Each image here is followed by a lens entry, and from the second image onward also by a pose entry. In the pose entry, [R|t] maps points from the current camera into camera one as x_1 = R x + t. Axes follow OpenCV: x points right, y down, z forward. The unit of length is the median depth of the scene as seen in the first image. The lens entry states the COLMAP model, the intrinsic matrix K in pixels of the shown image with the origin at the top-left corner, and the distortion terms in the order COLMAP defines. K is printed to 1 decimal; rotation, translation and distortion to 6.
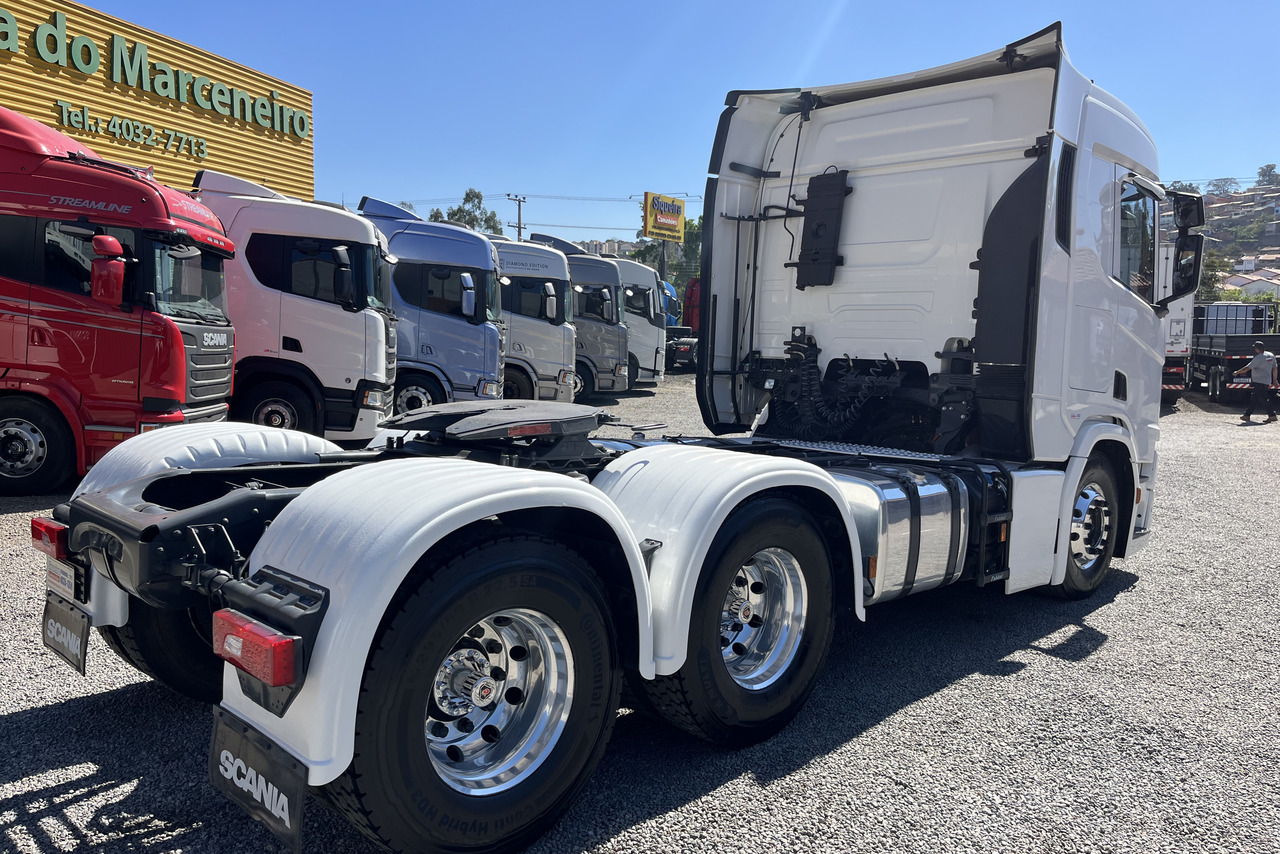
lens RADIAL K [[946.1, 0, 636.2], [0, 946.1, 403.3], [0, 0, 1]] dist [0.057981, -0.059903]
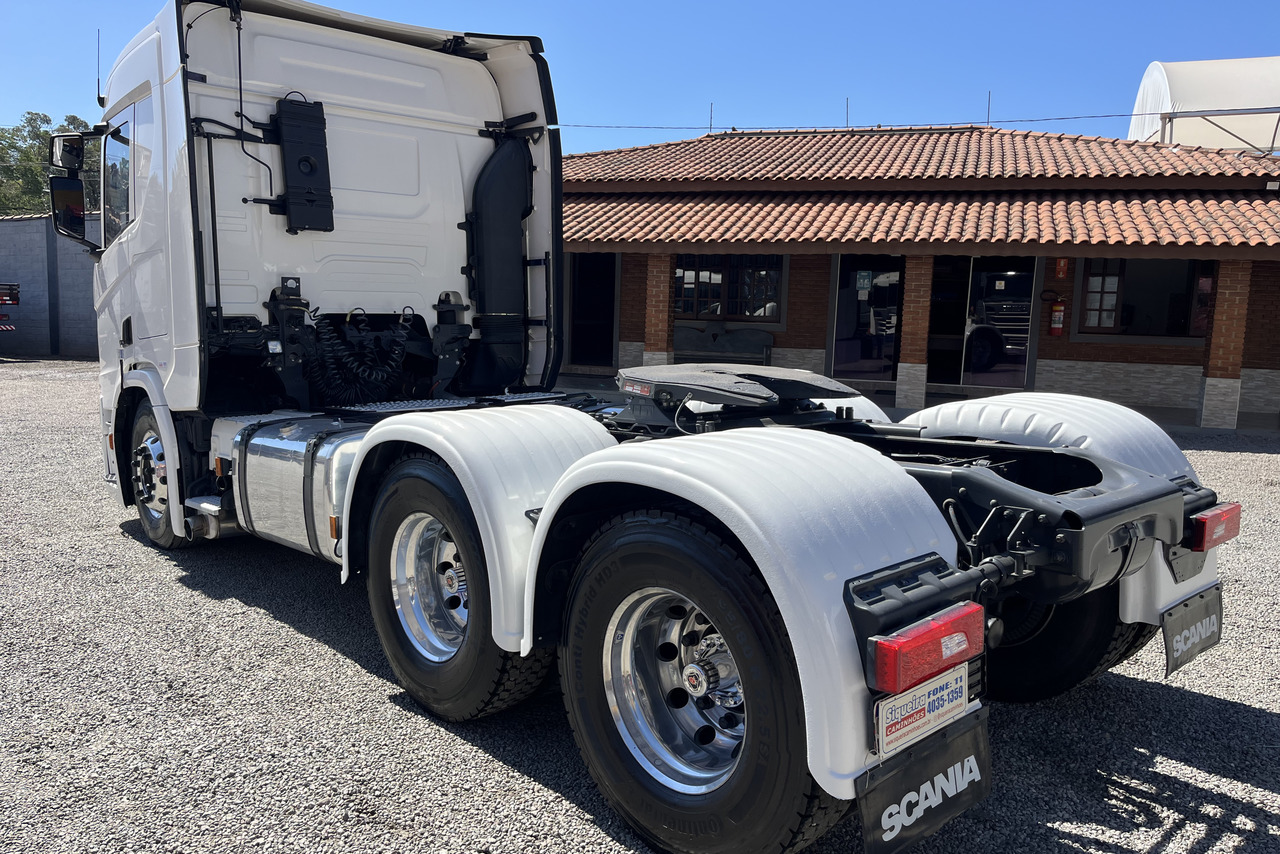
lens RADIAL K [[946.1, 0, 636.2], [0, 946.1, 403.3], [0, 0, 1]] dist [0.057981, -0.059903]
pose [[0.068877, -0.122602, 0.990063, -0.686830], [0.063748, 0.990933, 0.118275, -0.052233], [-0.995586, 0.054968, 0.076068, 0.653931]]
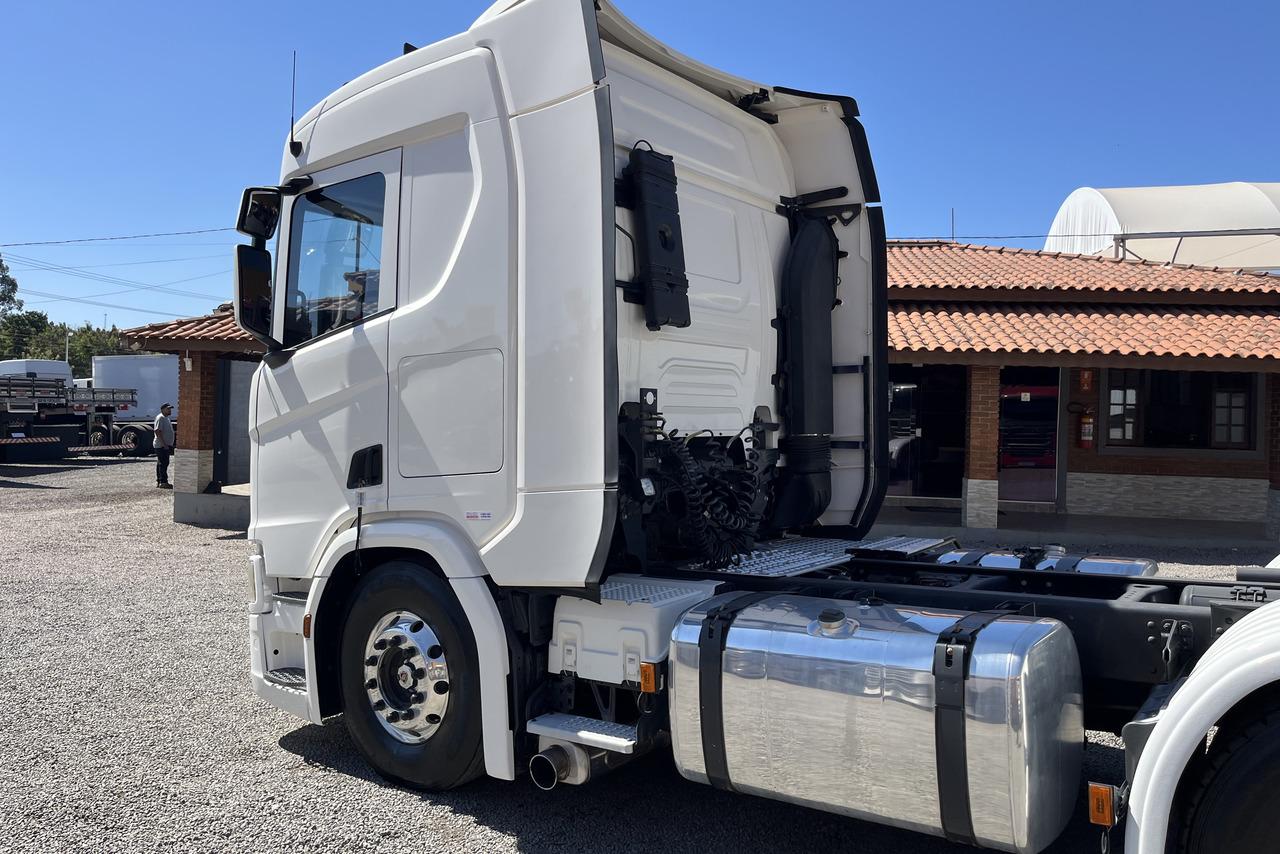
lens RADIAL K [[946.1, 0, 636.2], [0, 946.1, 403.3], [0, 0, 1]] dist [0.057981, -0.059903]
pose [[-0.125098, -0.008726, 0.992106, -0.443861], [0.061684, 0.997958, 0.016555, -0.085016], [-0.990225, 0.063268, -0.124305, 1.119378]]
